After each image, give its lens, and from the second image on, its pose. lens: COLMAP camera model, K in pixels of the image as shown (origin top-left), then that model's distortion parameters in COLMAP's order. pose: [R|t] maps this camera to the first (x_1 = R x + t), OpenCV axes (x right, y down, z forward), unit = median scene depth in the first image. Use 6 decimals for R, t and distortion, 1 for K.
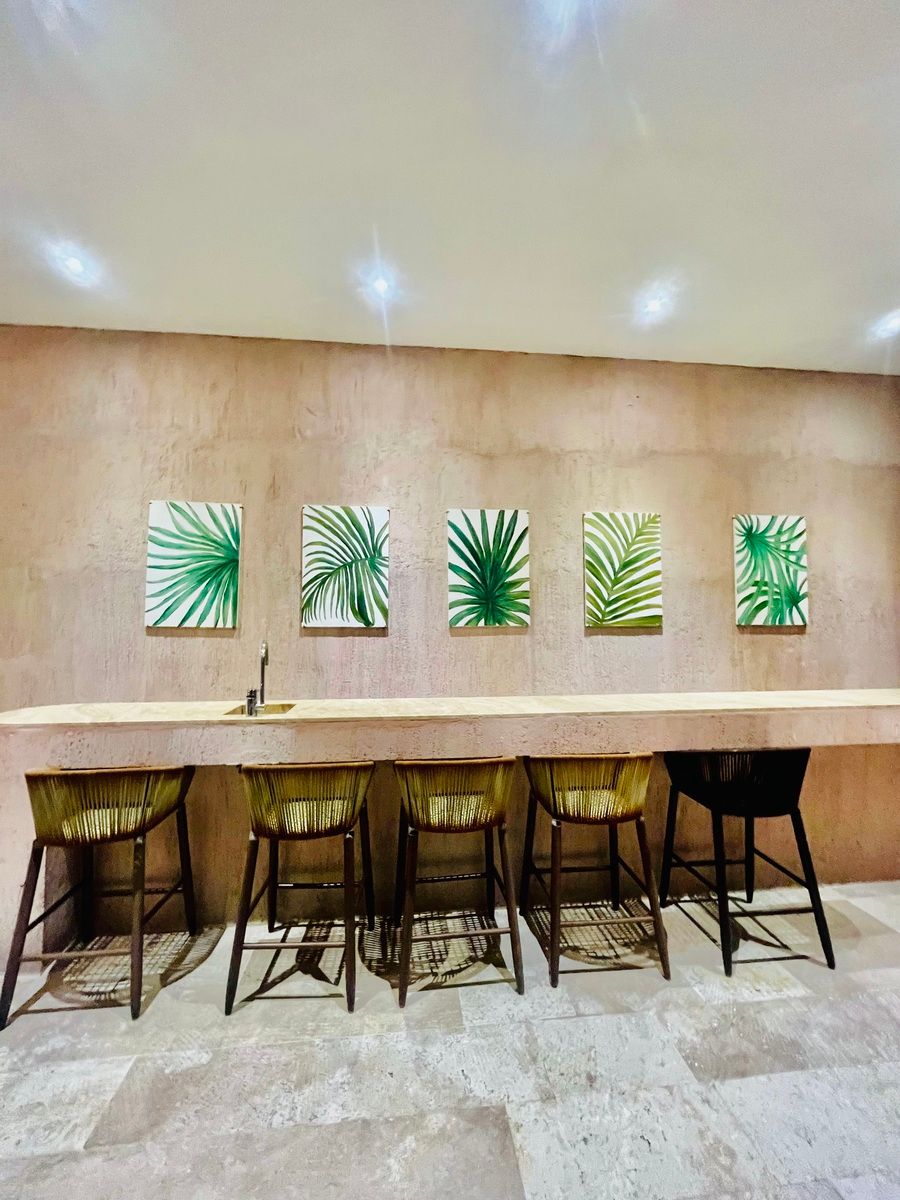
lens RADIAL K [[487.3, 0, 450.0], [0, 487.3, 600.0], [0, 0, 1]] dist [-0.002969, -0.000353]
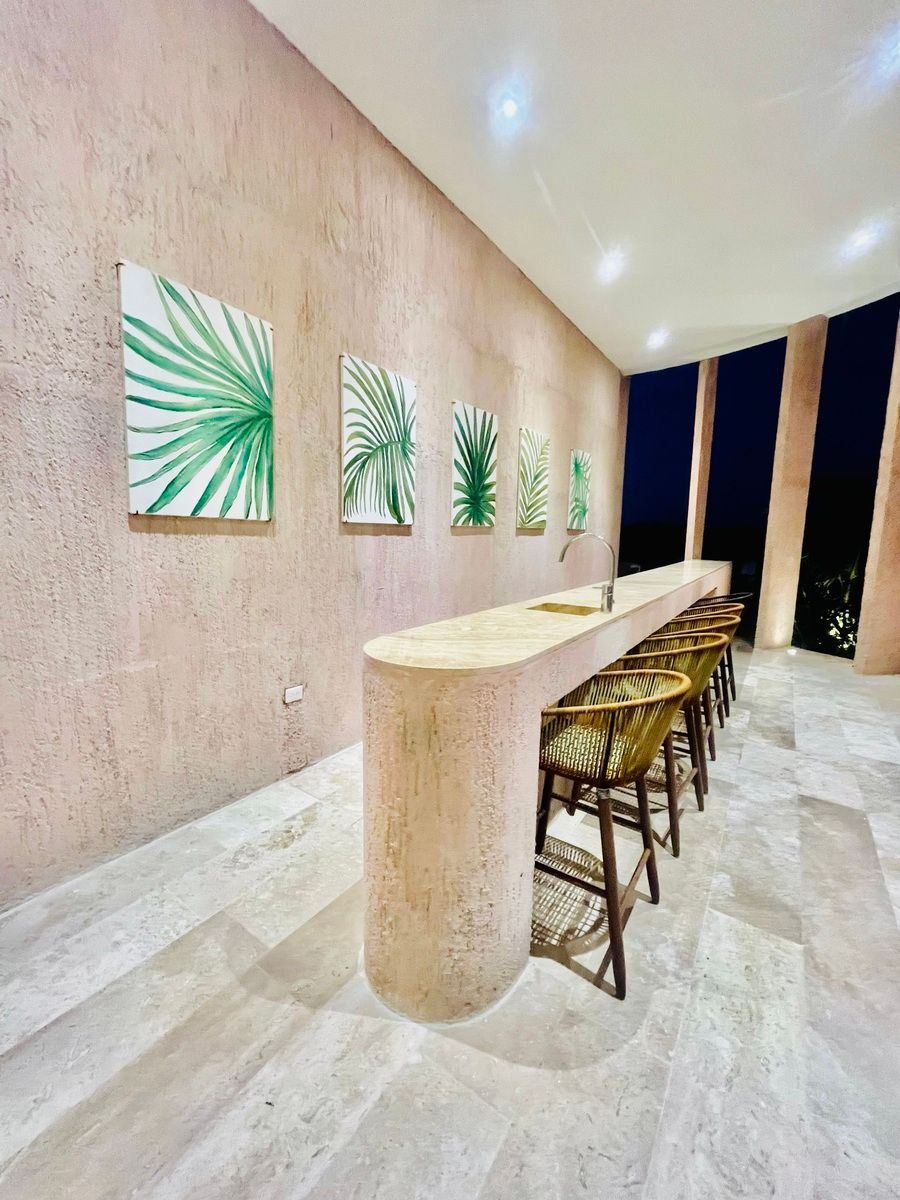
lens RADIAL K [[487.3, 0, 450.0], [0, 487.3, 600.0], [0, 0, 1]] dist [-0.002969, -0.000353]
pose [[0.650328, -0.094898, 0.753702, -0.779862], [-0.049140, 0.984833, 0.166400, 0.040010], [-0.758062, -0.145252, 0.635802, 0.365132]]
